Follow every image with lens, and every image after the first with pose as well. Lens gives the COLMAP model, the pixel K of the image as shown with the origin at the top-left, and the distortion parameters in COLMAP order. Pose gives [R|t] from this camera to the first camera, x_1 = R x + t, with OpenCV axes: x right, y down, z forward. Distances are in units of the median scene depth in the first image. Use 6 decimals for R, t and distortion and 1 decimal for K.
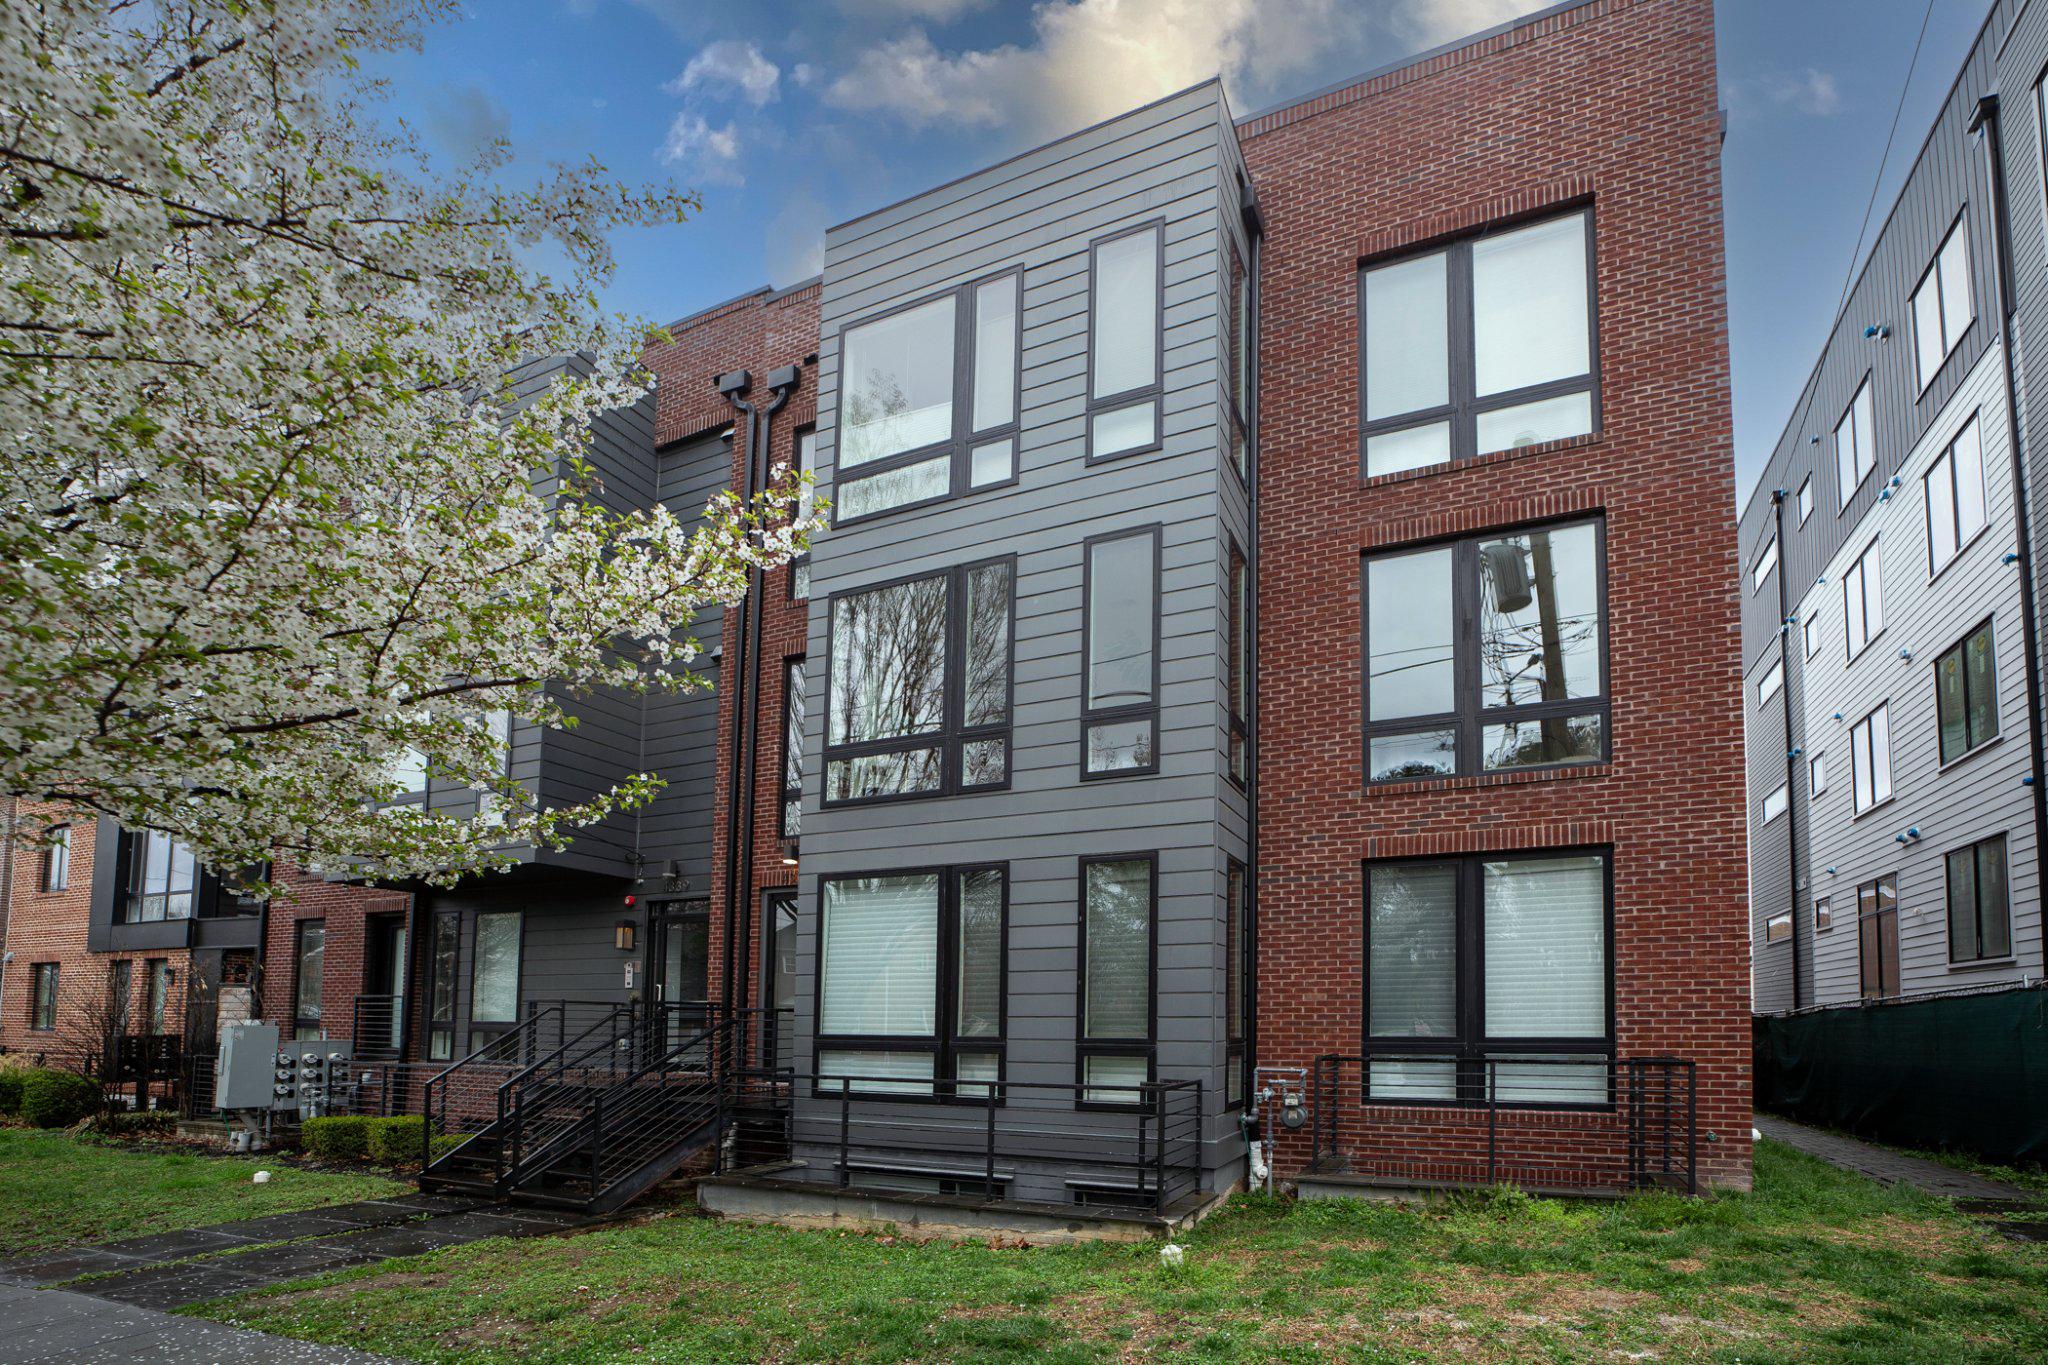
lens RADIAL K [[831.1, 0, 1038.5], [0, 831.1, 683.0], [0, 0, 1]] dist [-0.033185, 0.006349]
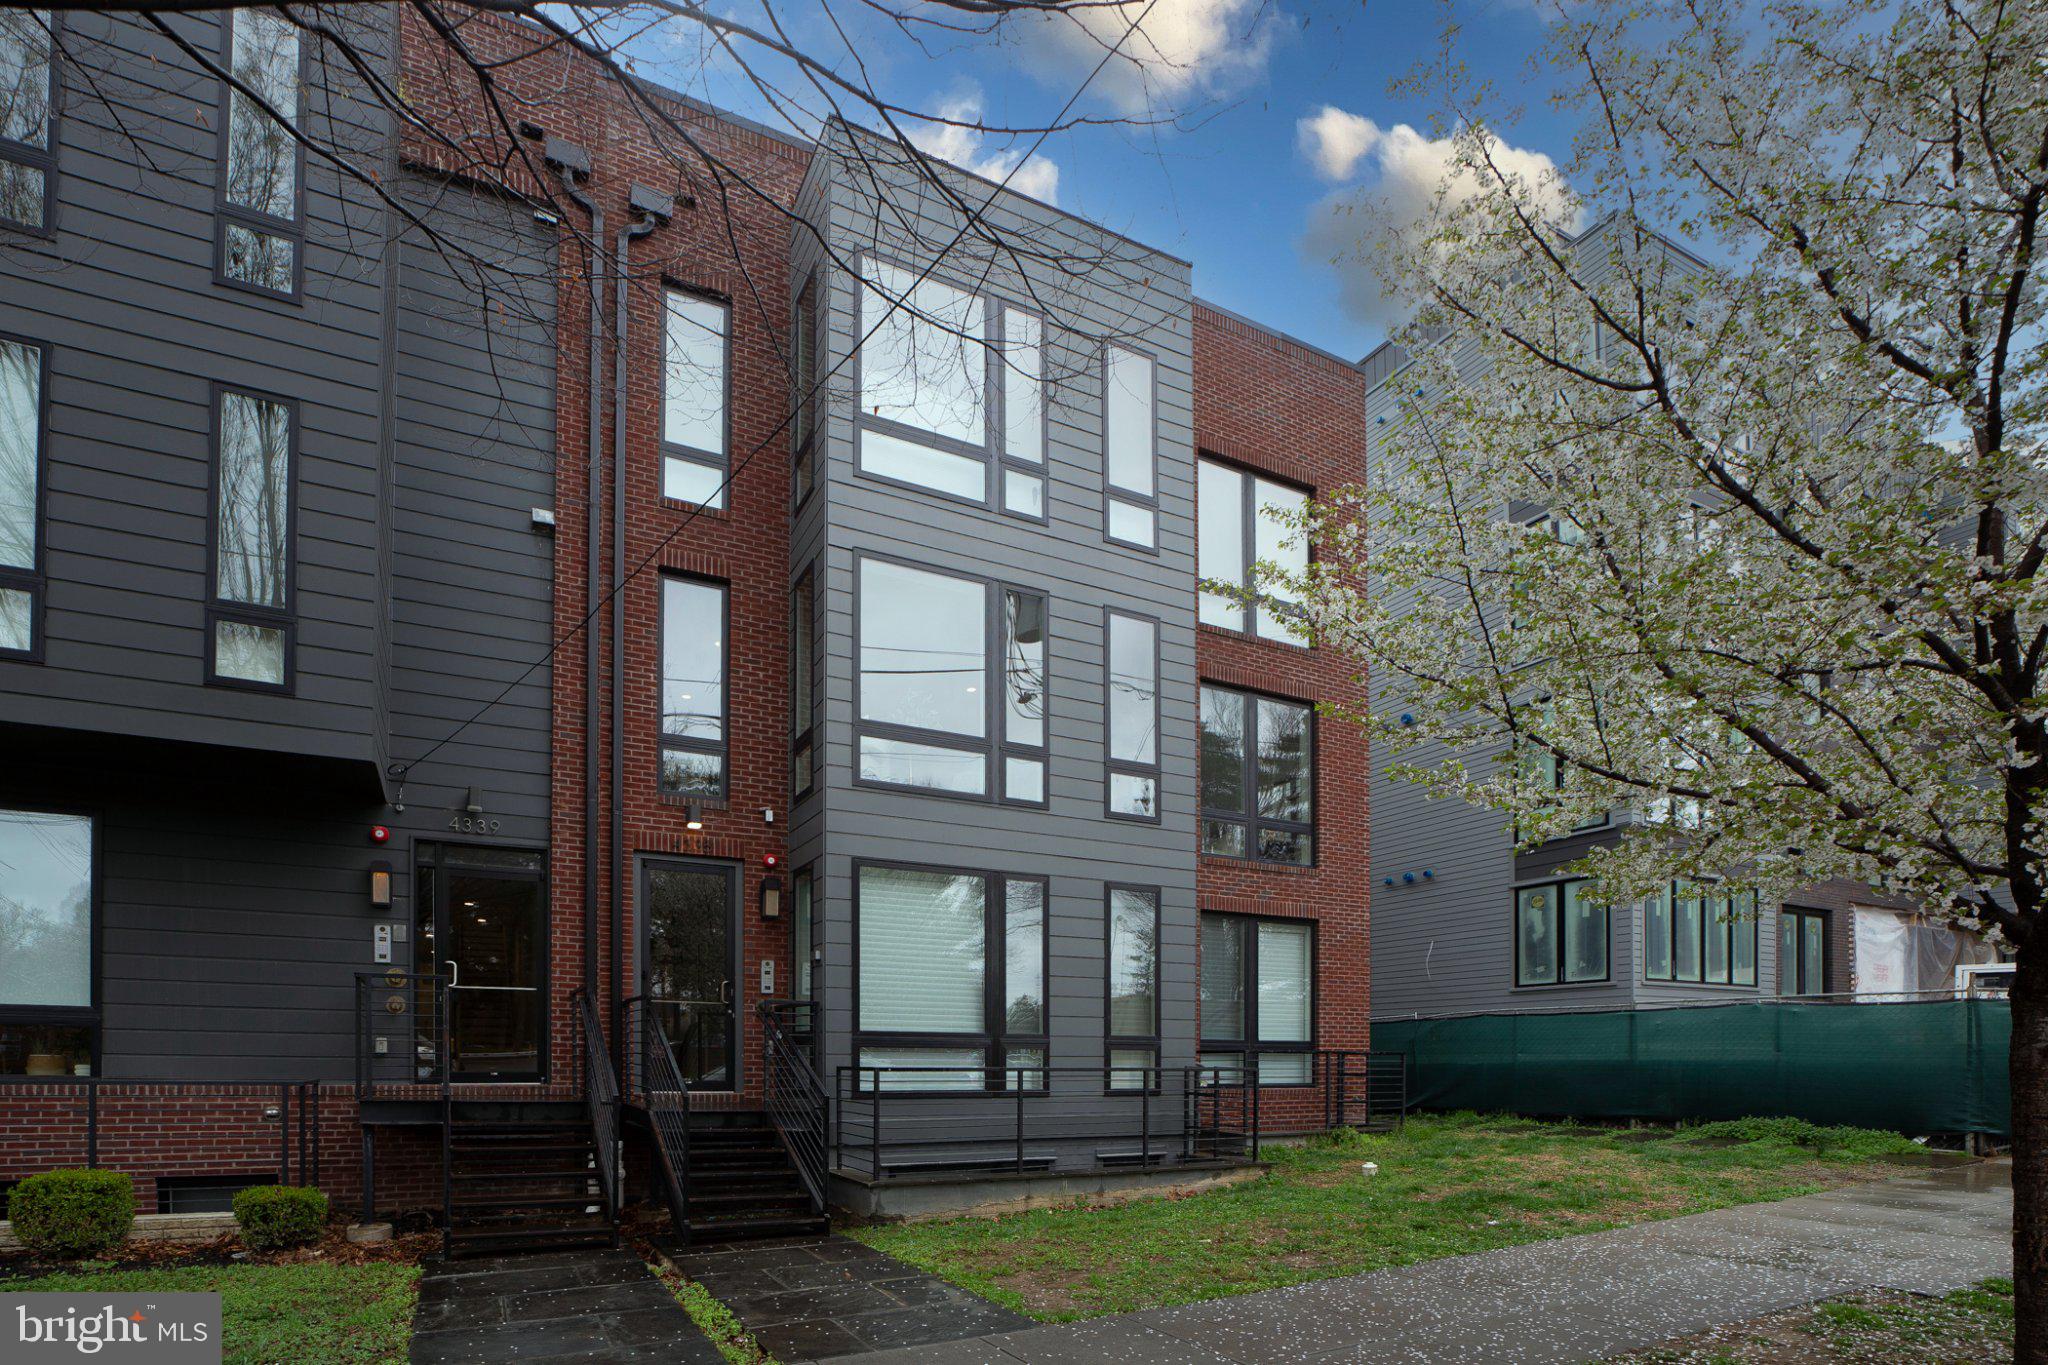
lens RADIAL K [[864.6, 0, 1027.4], [0, 864.6, 707.5], [0, 0, 1]] dist [-0.018431, 0.000449]
pose [[0.687329, 0.268446, 0.674919, -0.939502], [-0.279567, 0.955386, -0.095293, 0.124100], [-0.670389, -0.123187, 0.731713, 0.218264]]
